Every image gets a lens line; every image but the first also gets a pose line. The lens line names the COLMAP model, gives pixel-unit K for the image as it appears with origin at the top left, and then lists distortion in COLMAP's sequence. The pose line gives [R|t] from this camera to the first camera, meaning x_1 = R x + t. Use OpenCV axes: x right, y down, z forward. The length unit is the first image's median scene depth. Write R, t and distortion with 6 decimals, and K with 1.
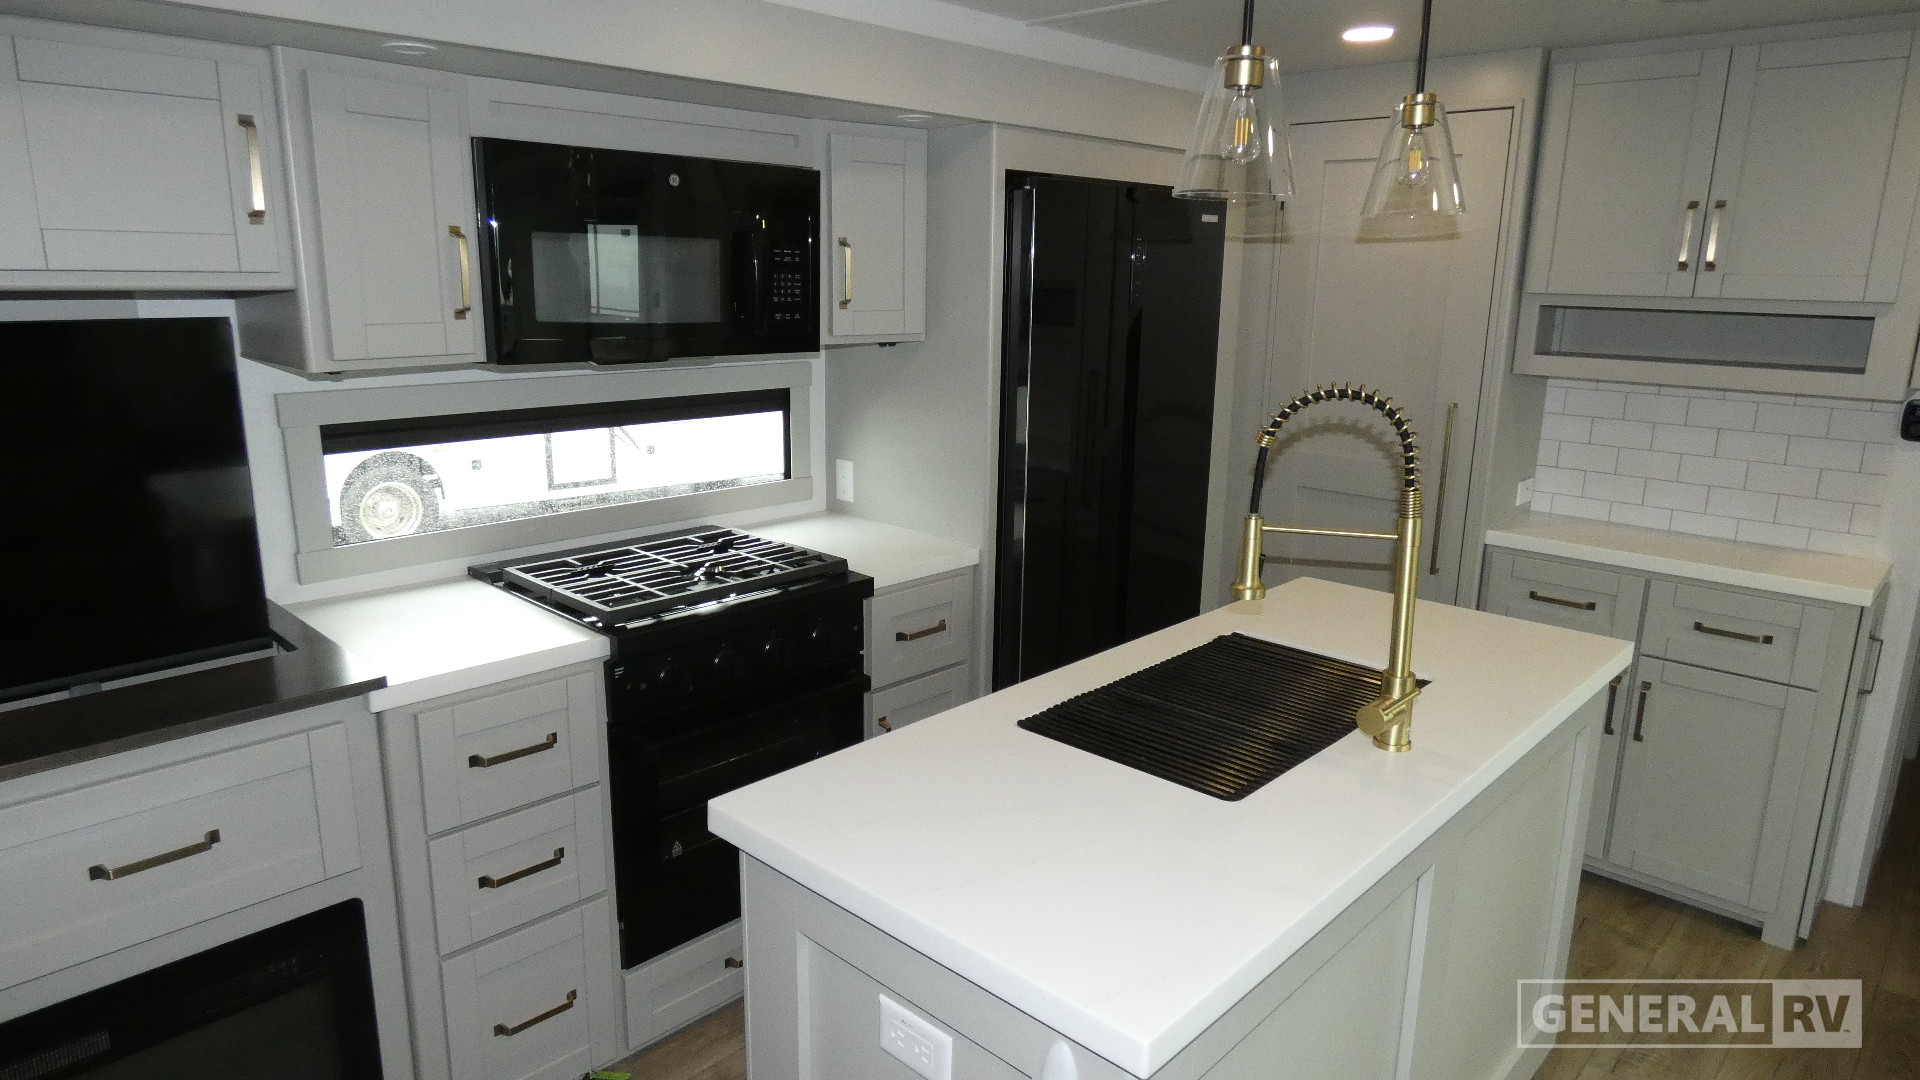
lens RADIAL K [[1157.4, 0, 953.8], [0, 1157.4, 532.4], [0, 0, 1]] dist [-0.000831, -0.002106]
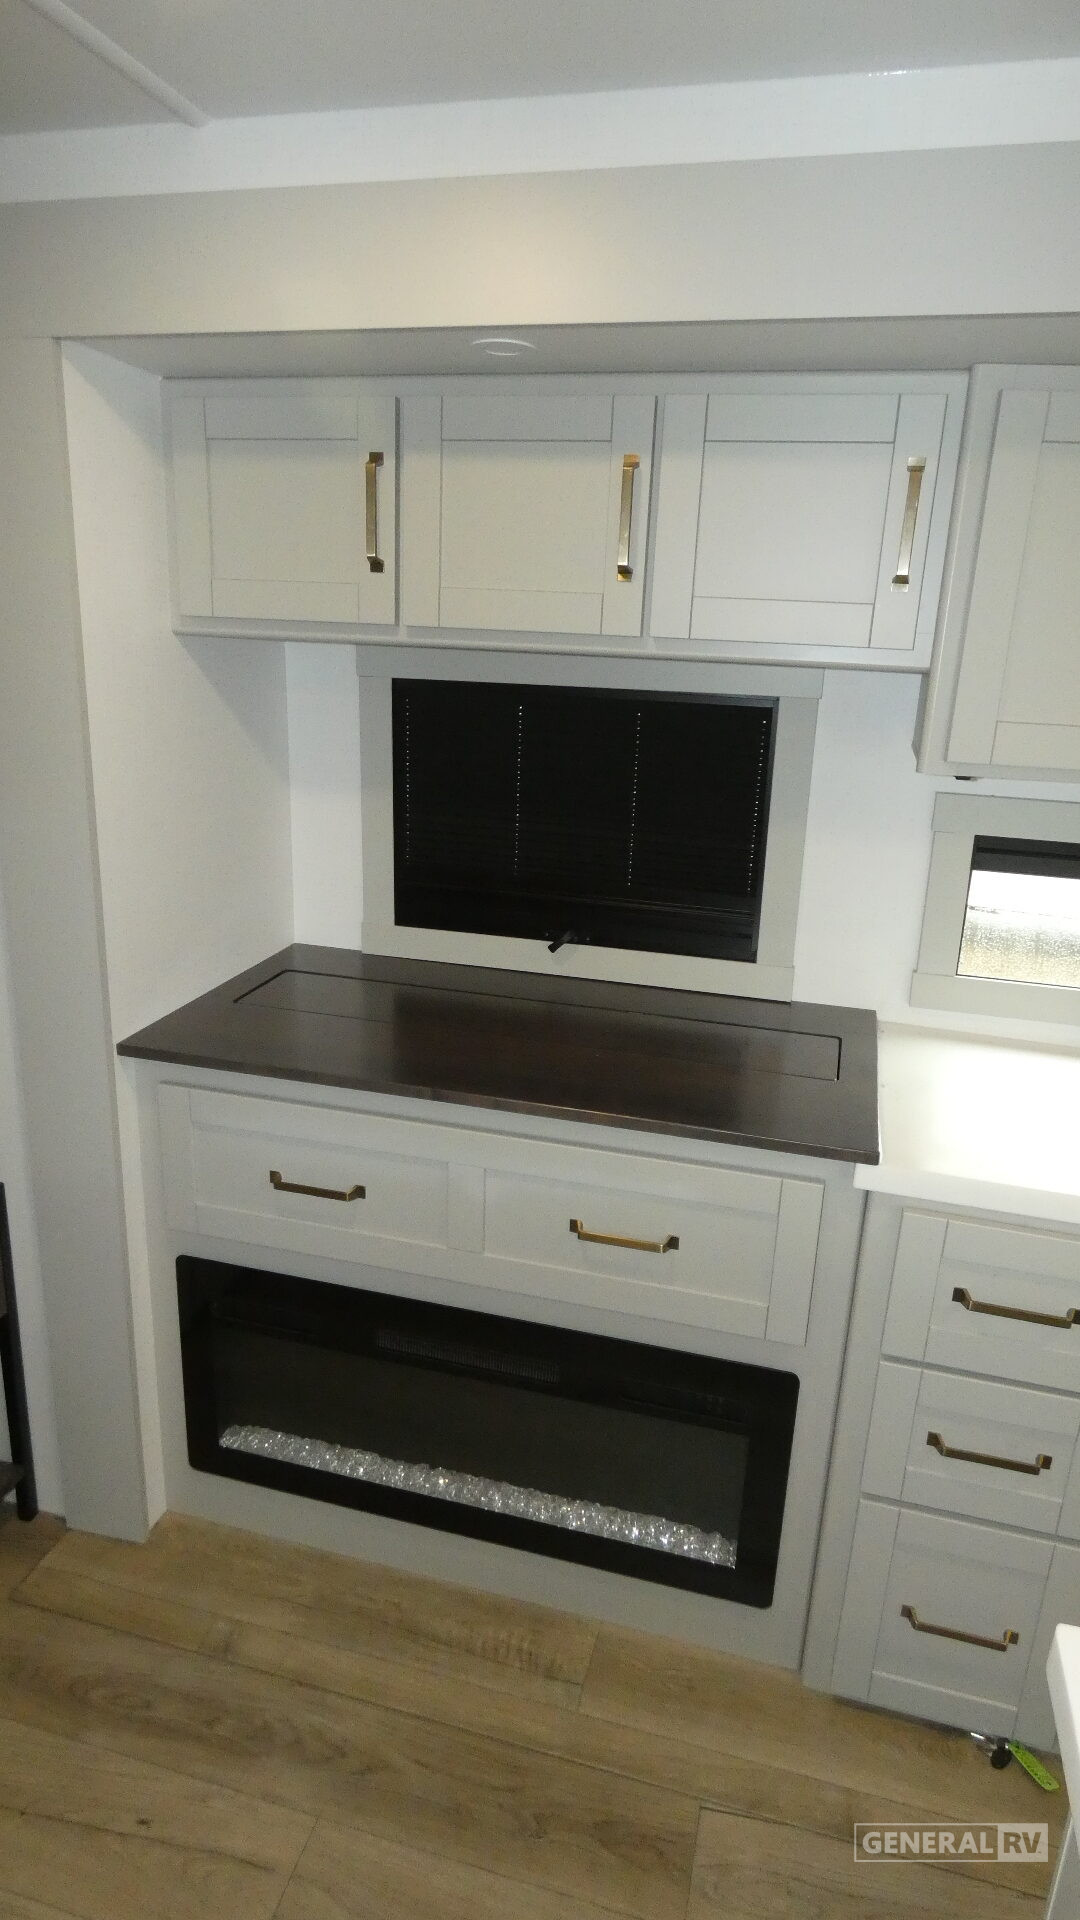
lens RADIAL K [[1157.4, 0, 534.9], [0, 1157.4, 963.5], [0, 0, 1]] dist [-0.000831, -0.002106]
pose [[0.475864, 0.258333, -0.840725, 0.036048], [-0.226744, 0.959613, 0.166523, -0.066616], [0.849789, 0.111387, 0.515221, 0.282382]]
